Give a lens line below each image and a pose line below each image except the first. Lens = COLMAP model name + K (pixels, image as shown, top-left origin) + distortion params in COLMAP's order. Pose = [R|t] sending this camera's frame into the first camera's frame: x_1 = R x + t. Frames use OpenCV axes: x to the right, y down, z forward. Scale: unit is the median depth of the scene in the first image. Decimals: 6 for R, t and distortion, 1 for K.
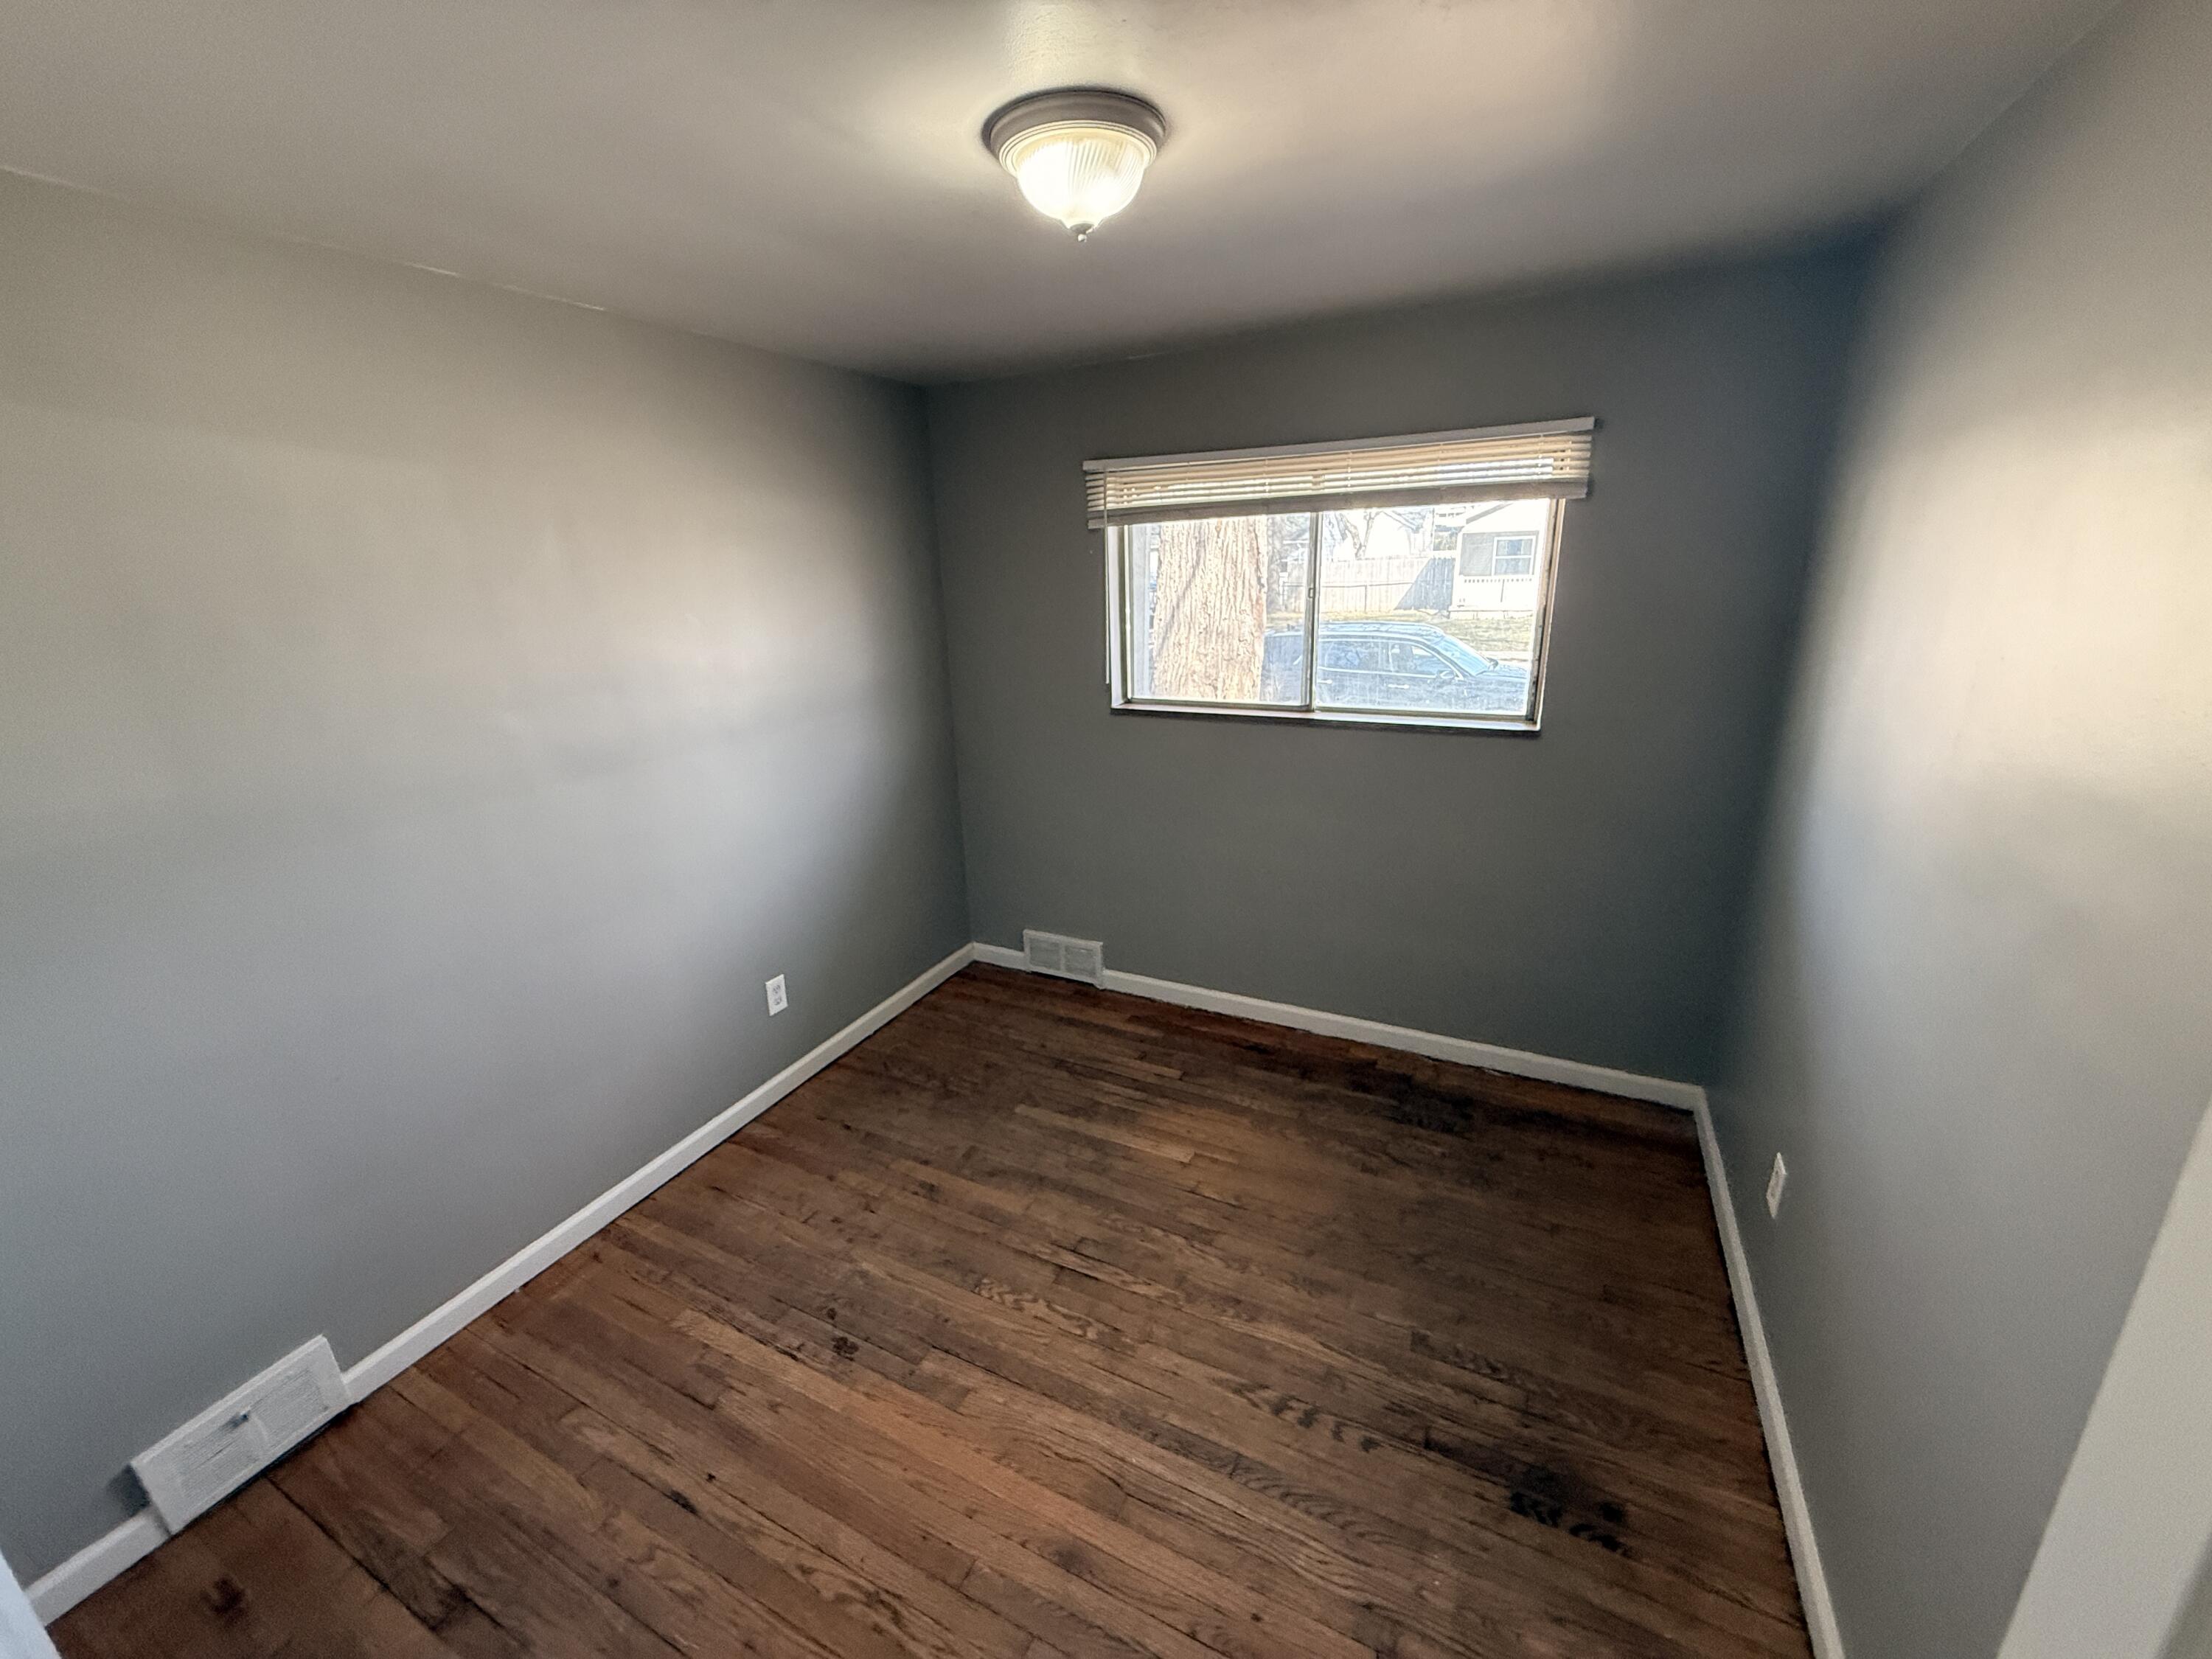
lens RADIAL K [[880.0, 0, 1100.6], [0, 880.0, 830.6], [0, 0, 1]] dist [-0.004712, -0.000076]
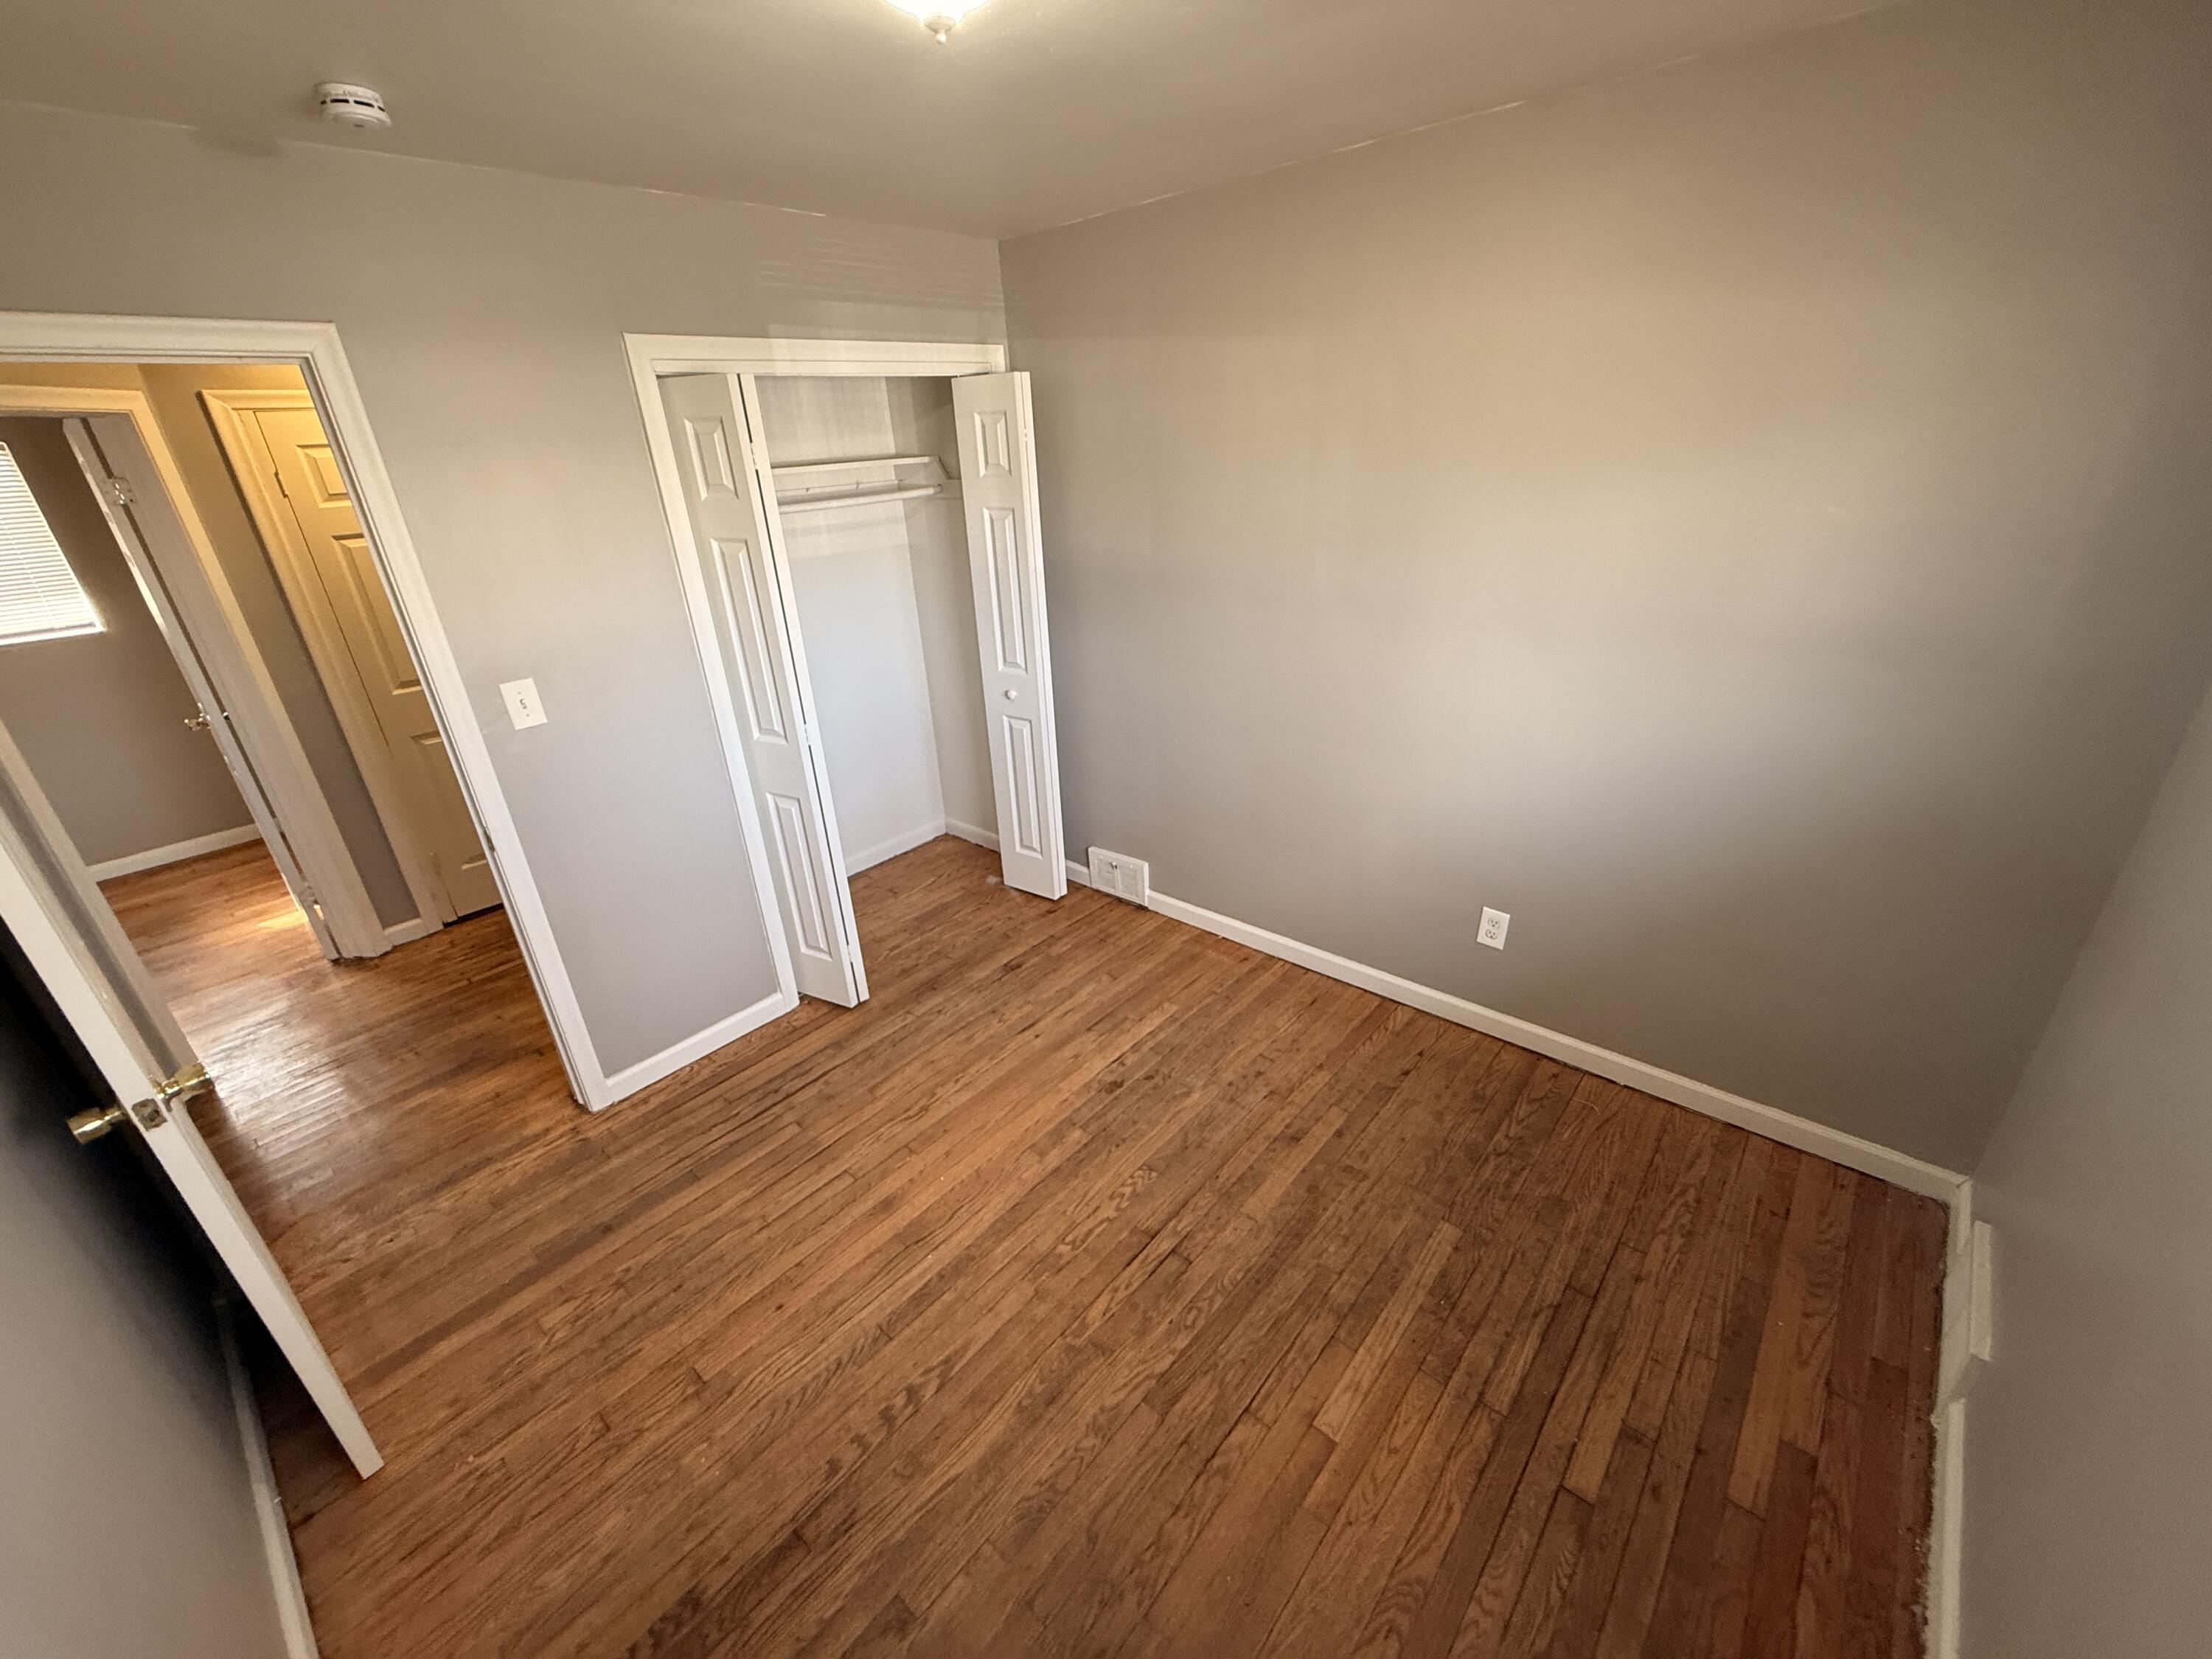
lens RADIAL K [[880.0, 0, 1100.6], [0, 880.0, 830.6], [0, 0, 1]] dist [-0.004712, -0.000076]
pose [[-0.254272, 0.440264, -0.861112, 0.647998], [-0.232428, 0.836463, 0.496294, -0.349238], [0.938788, 0.326340, -0.110359, 1.008034]]
